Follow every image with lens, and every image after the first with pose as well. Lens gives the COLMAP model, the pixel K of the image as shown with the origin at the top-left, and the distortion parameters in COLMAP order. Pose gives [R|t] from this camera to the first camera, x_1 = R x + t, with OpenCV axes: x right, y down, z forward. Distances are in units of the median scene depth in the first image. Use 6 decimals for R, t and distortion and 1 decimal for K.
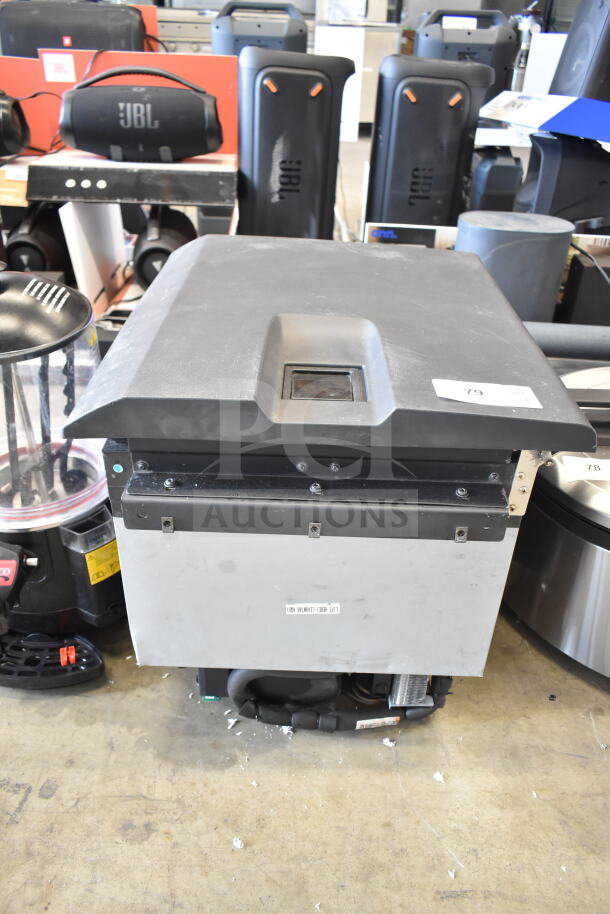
lens RADIAL K [[684.5, 0, 304.1], [0, 684.5, 456.8], [0, 0, 1]] dist [-0.004330, -0.004987]
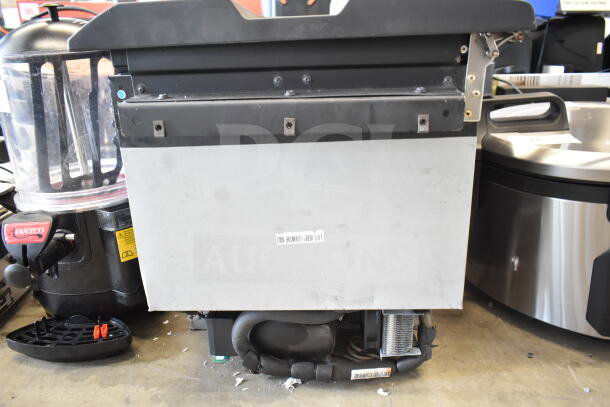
lens RADIAL K [[456.8, 0, 306.5], [0, 456.8, 204.0], [0, 0, 1]] dist [-0.004330, -0.004987]
pose [[0.997936, -0.051370, -0.038542, 0.046699], [0.040853, 0.970847, -0.236191, 0.292629], [0.049552, 0.234129, 0.970942, 0.225392]]
